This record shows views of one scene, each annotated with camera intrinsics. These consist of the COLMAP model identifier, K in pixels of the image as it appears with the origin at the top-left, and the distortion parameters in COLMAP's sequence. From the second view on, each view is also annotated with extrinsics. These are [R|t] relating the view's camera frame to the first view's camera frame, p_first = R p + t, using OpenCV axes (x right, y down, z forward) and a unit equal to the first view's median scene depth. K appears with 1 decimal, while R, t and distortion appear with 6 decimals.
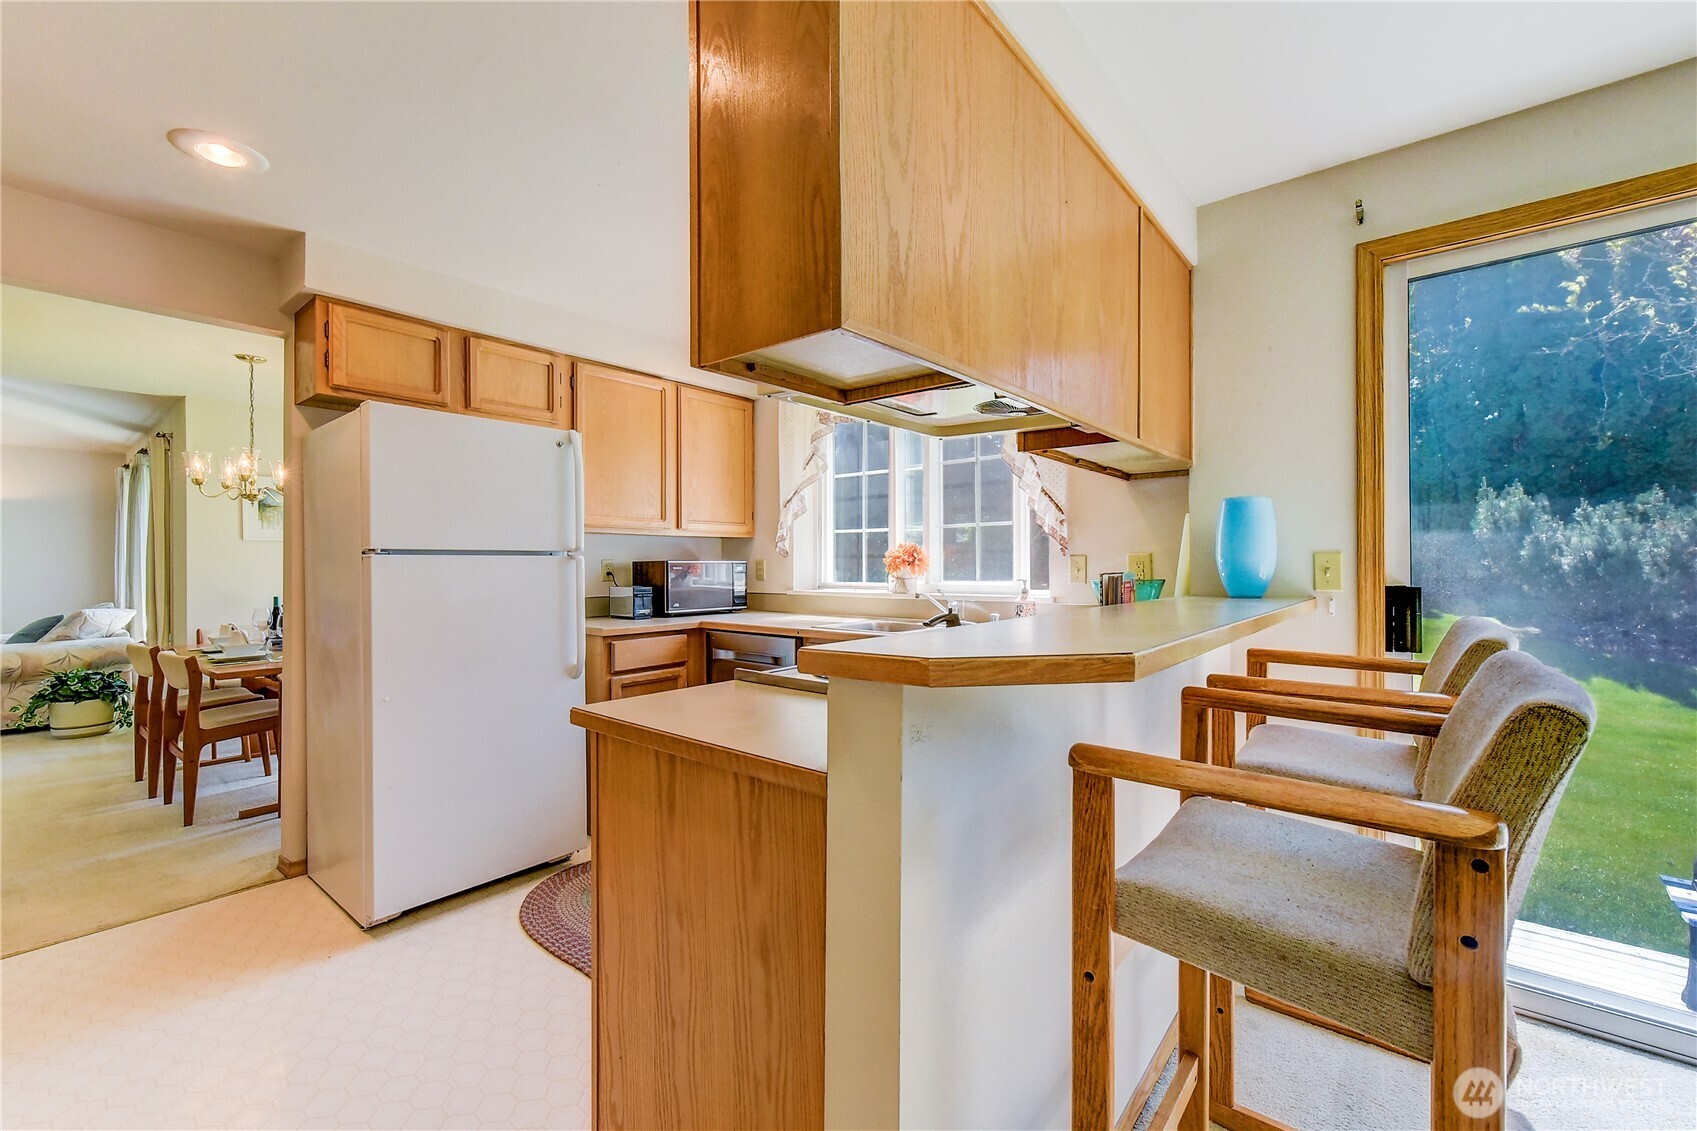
lens RADIAL K [[699.0, 0, 848.5], [0, 699.0, 565.5], [0, 0, 1]] dist [-0.000232, 0.000196]
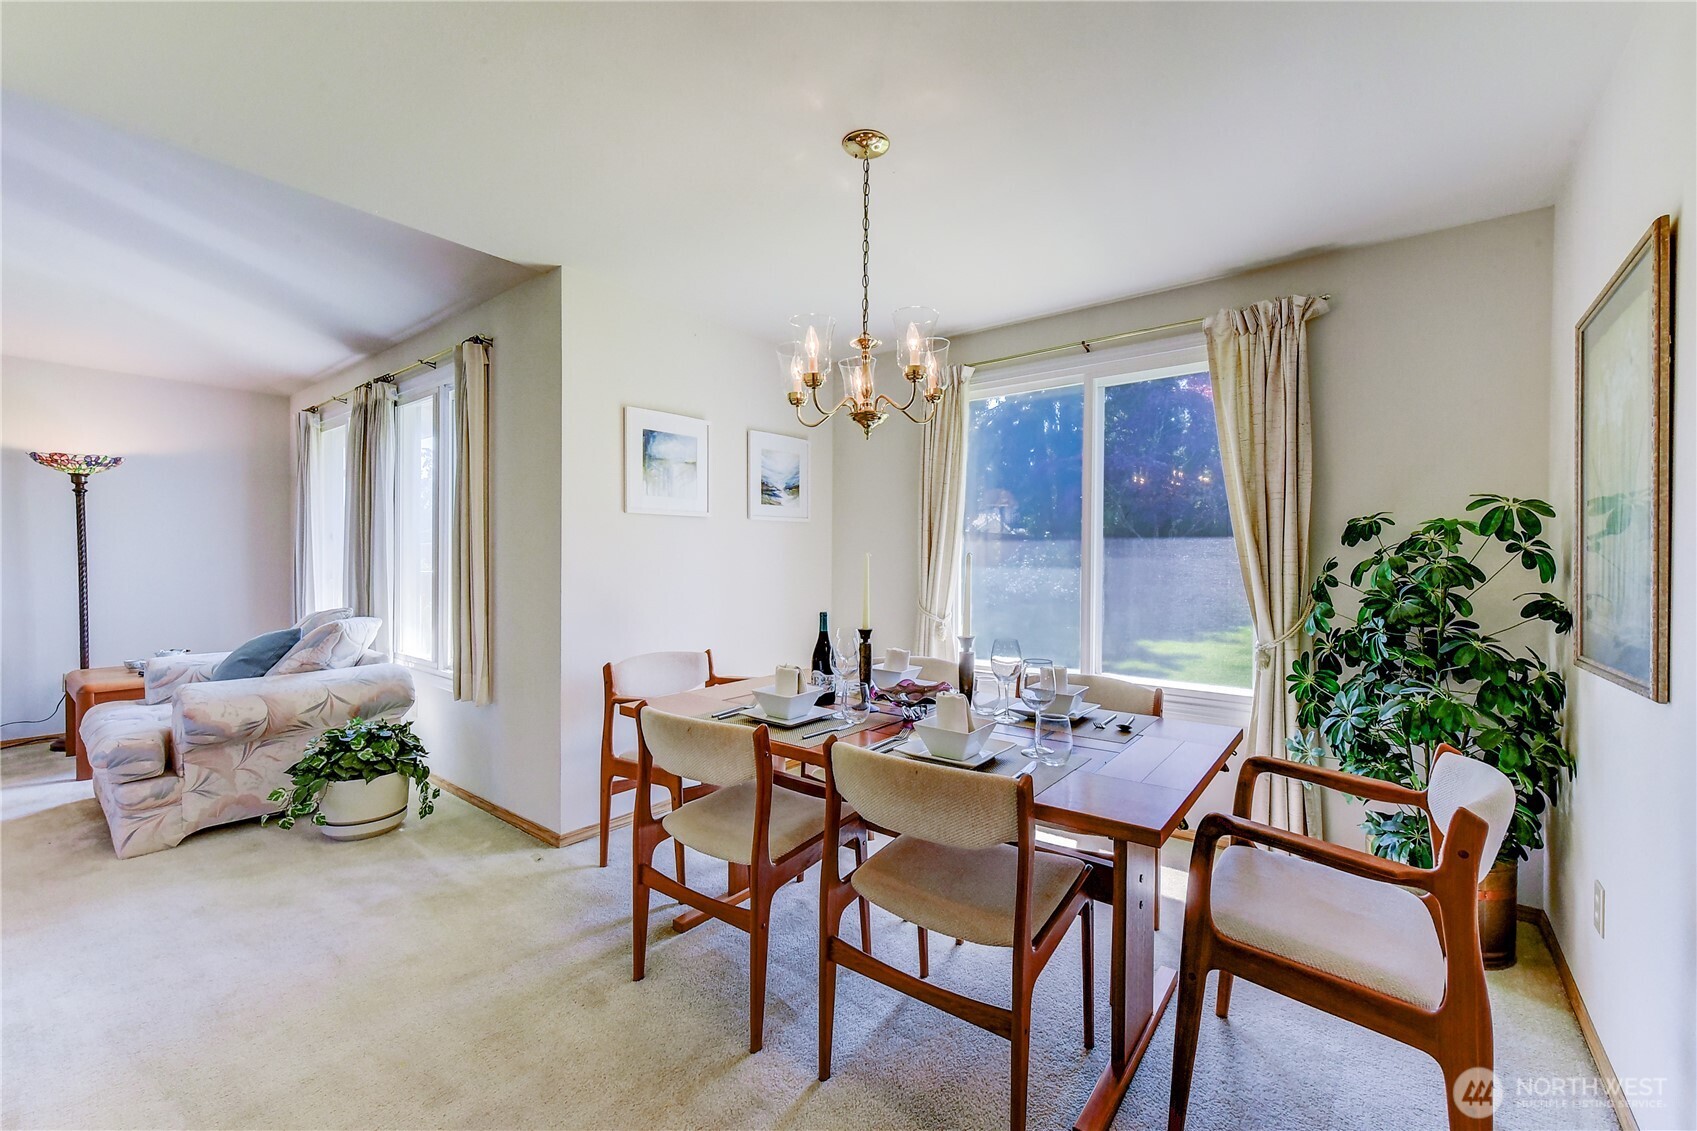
lens RADIAL K [[700.8, 0, 848.5], [0, 700.8, 565.5], [0, 0, 1]] dist [0.001439, 0.000277]
pose [[0.999468, 0.012563, 0.030089, -0.712529], [-0.012810, 0.999886, 0.008017, 0.002488], [-0.029985, -0.008398, 0.999515, 0.389214]]
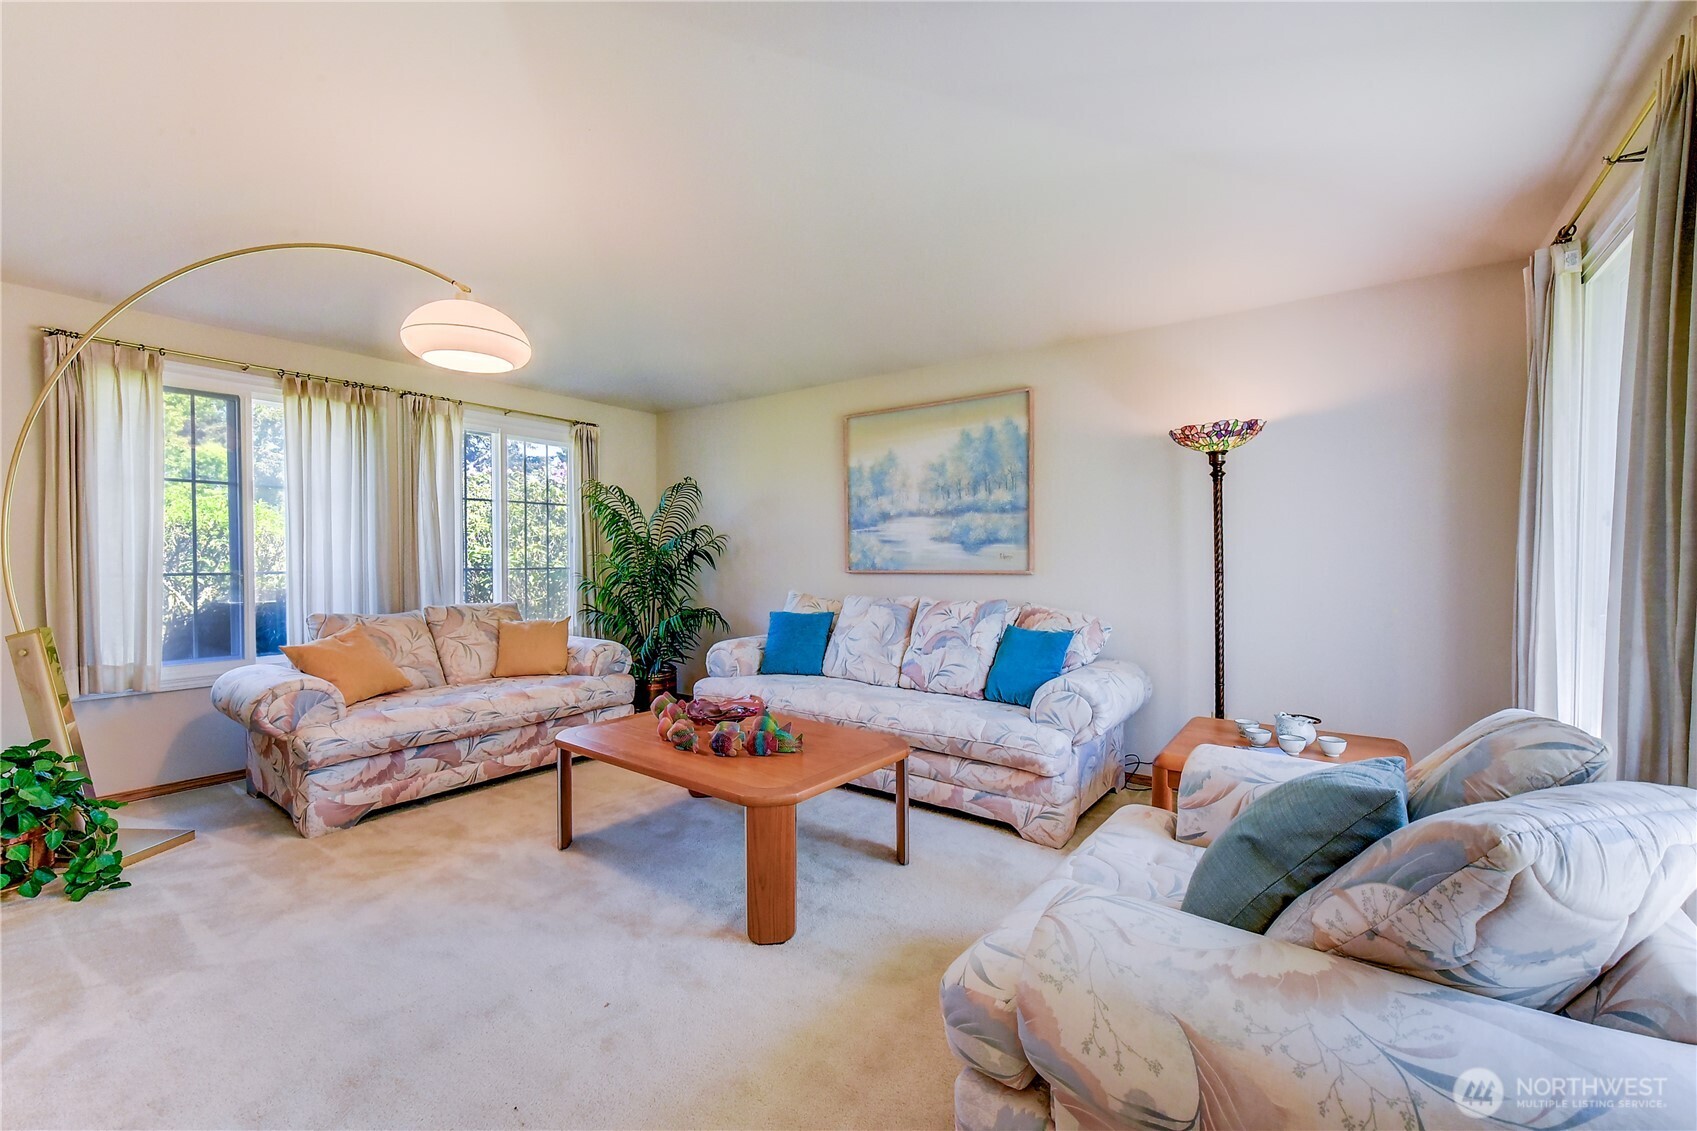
lens RADIAL K [[685.8, 0, 853.9], [0, 685.8, 547.8], [0, 0, 1]] dist [0.002584, 0.000564]
pose [[0.064267, 0.006754, -0.997910, -1.020934], [-0.012157, 0.999908, 0.005985, -0.002088], [0.997859, 0.011747, 0.064343, 0.905144]]
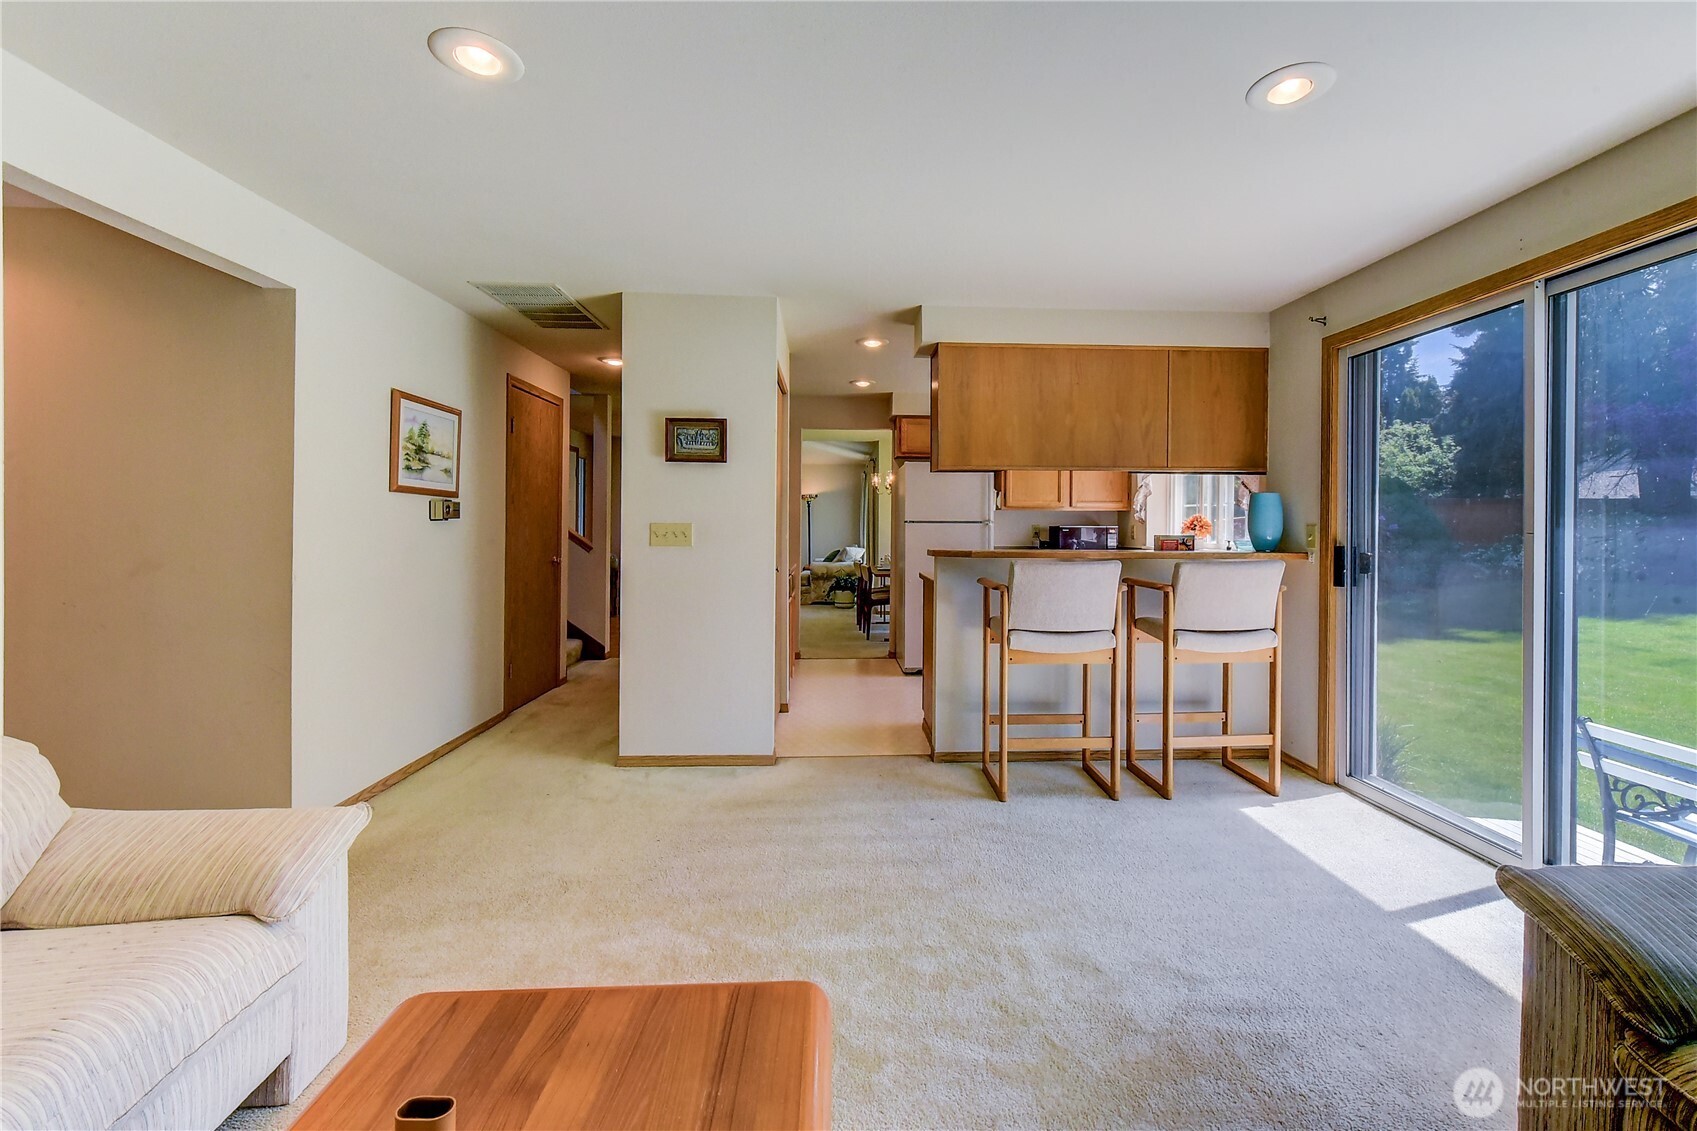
lens RADIAL K [[690.7, 0, 848.4], [0, 690.7, 530.5], [0, 0, 1]] dist [0.001298, 0.000135]
pose [[0.657982, 0.011915, -0.752939, 0.448538], [-0.006498, 0.999927, 0.010145, -0.006001], [0.753005, -0.001783, 0.658012, -0.337007]]
